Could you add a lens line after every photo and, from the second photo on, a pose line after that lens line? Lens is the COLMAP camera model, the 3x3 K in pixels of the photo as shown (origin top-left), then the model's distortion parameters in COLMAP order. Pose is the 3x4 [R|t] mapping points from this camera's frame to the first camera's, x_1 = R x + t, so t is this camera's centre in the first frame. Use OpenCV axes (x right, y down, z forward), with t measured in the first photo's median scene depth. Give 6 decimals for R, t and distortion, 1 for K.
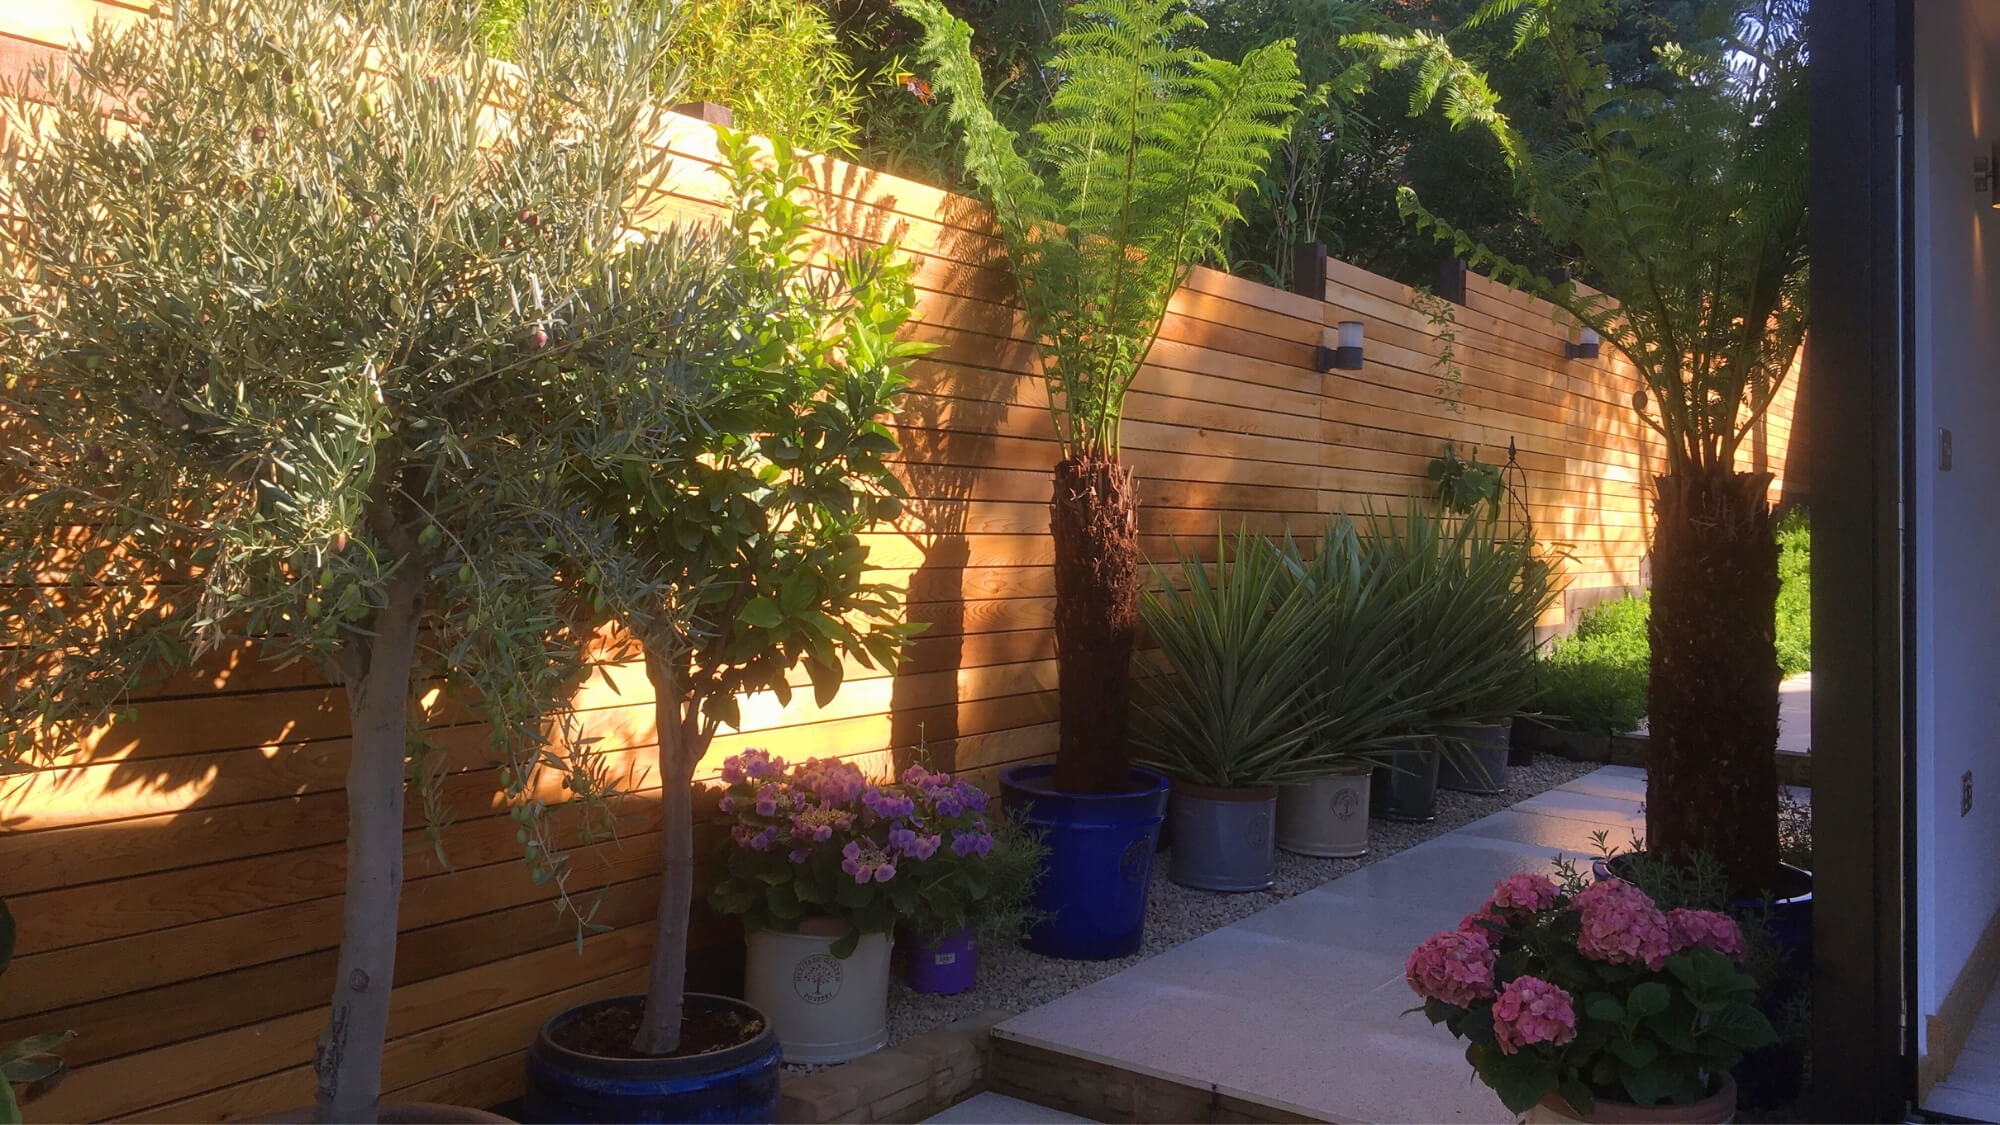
lens RADIAL K [[1703.0, 0, 1000.0], [0, 1703.0, 562.5], [0, 0, 1]] dist [0.098409, -0.147792]
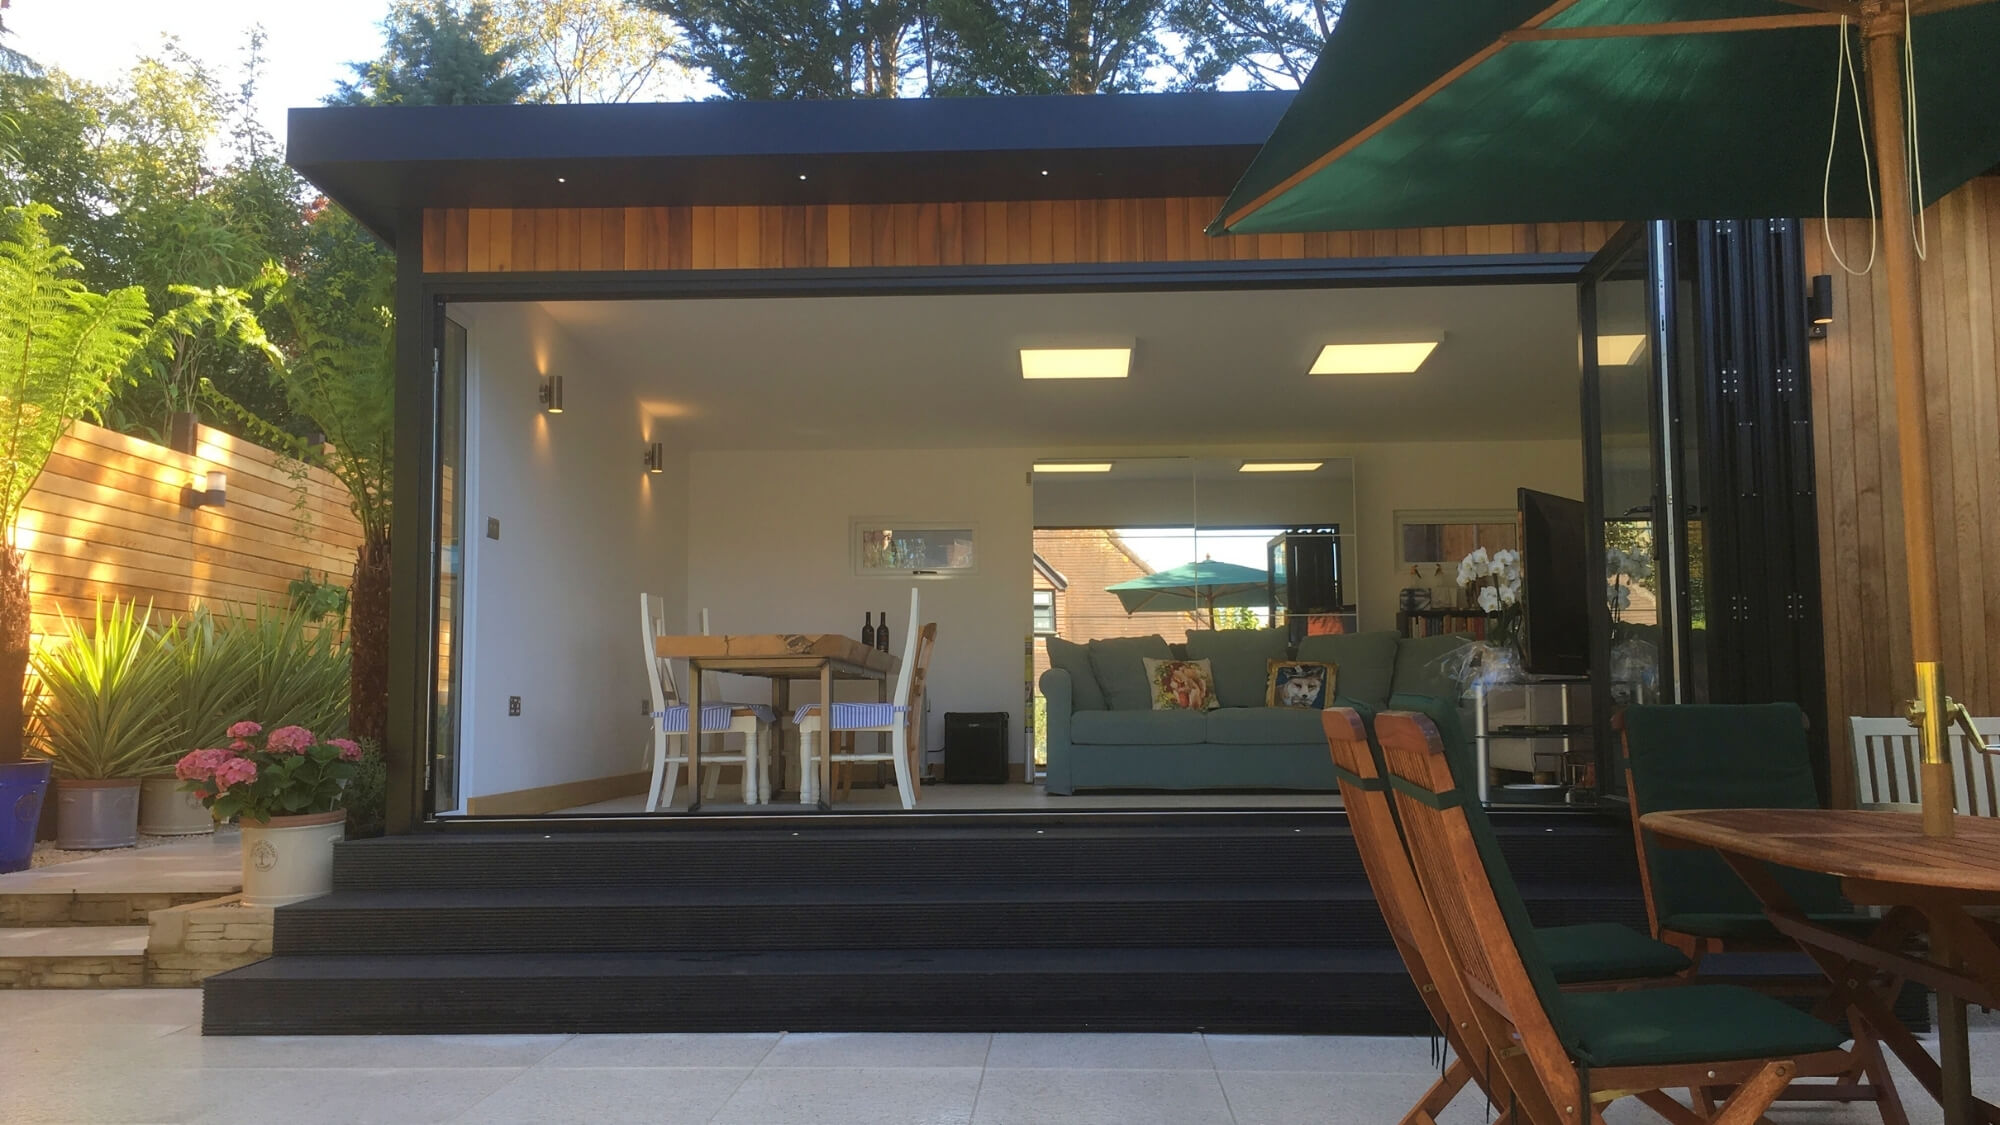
lens RADIAL K [[1839.8, 0, 1000.0], [0, 1839.8, 562.5], [0, 0, 1]] dist [0.011597, 0.014881]
pose [[0.851802, 0.009521, 0.523777, -0.039733], [0.051177, 0.993540, -0.101288, 0.149545], [-0.521358, 0.113083, 0.845812, -0.742780]]
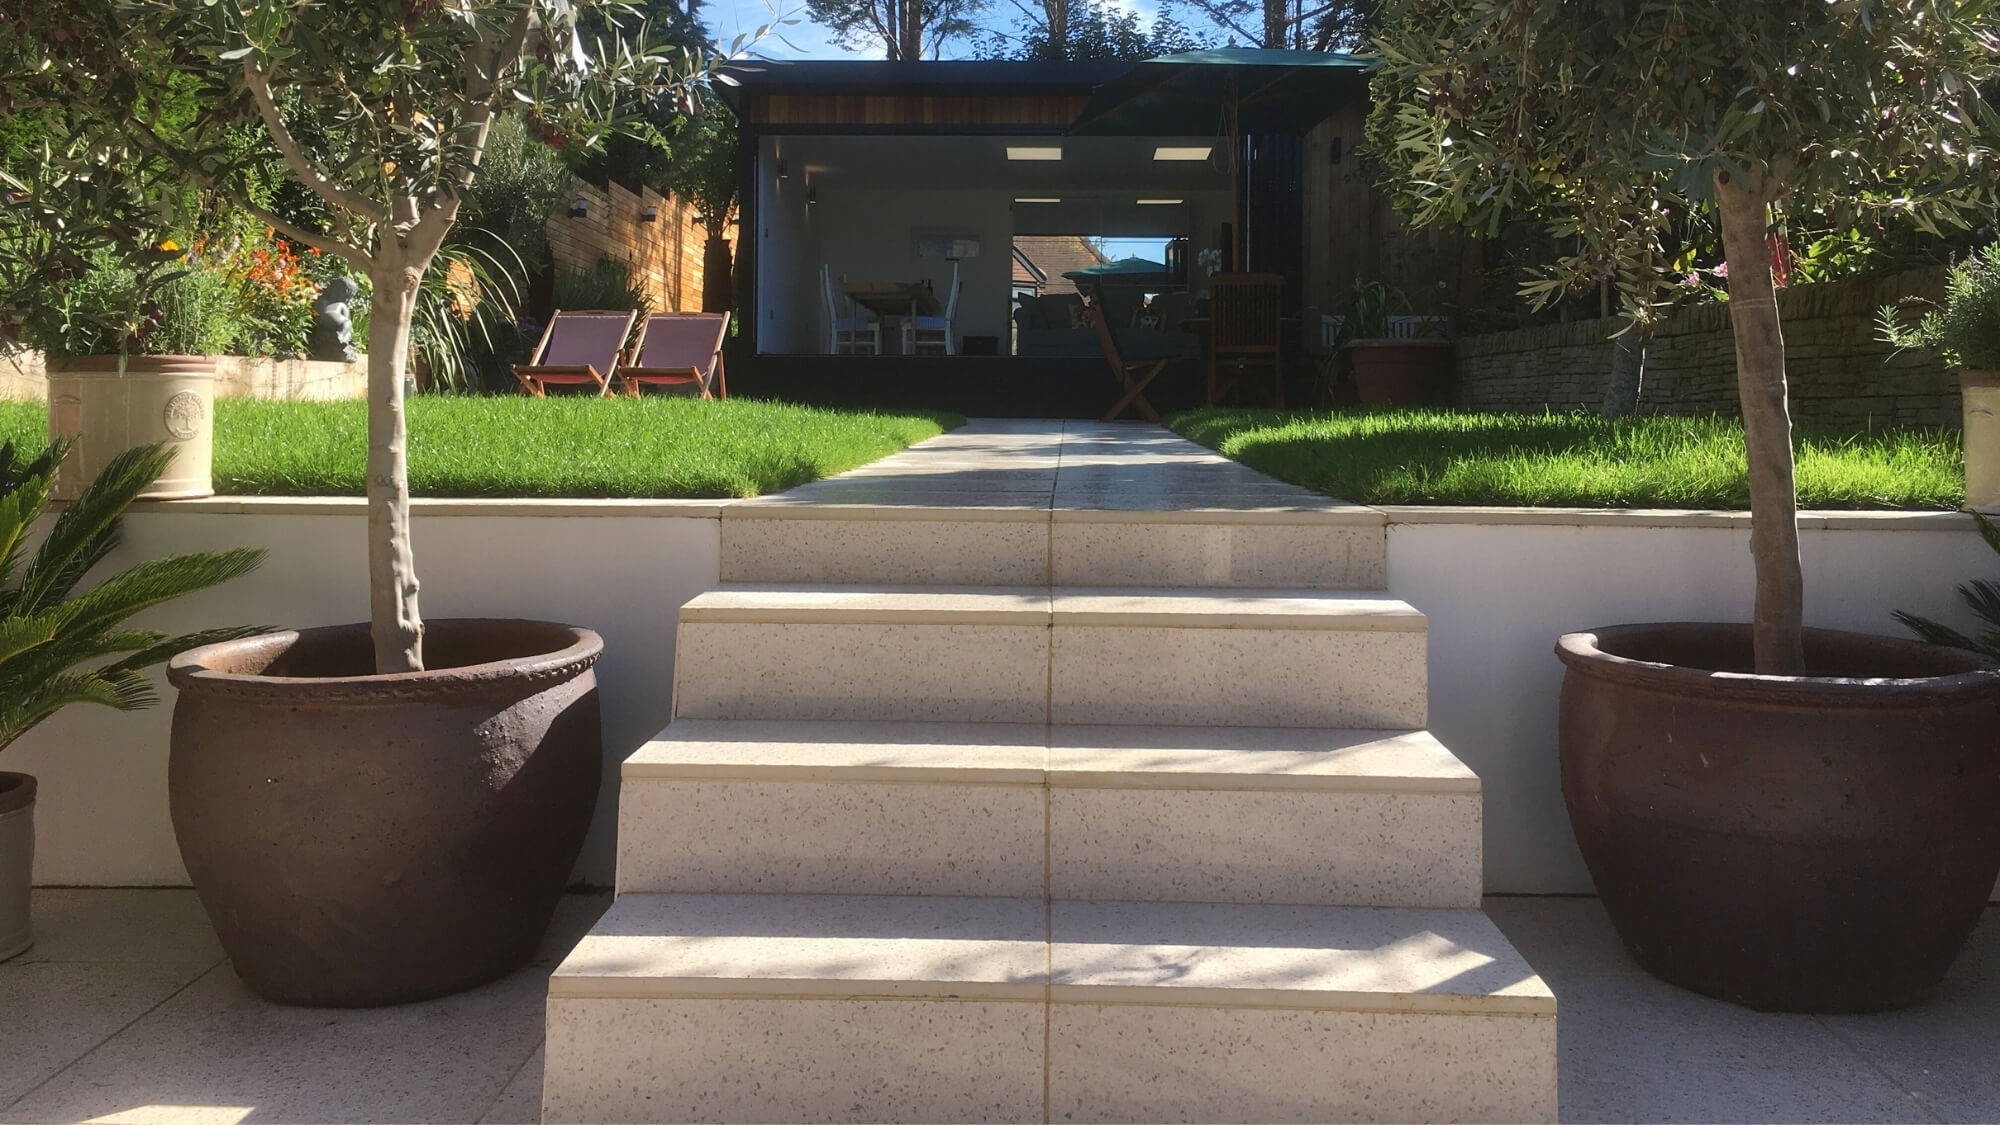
lens RADIAL K [[2433.2, 0, 1000.0], [0, 2433.2, 562.5], [0, 0, 1]] dist [-0.093180, 0.000156]
pose [[0.851016, -0.039779, 0.523631, -1.569721], [0.036485, 0.999196, 0.016610, 0.486859], [-0.523871, 0.004970, 0.851783, -3.218883]]
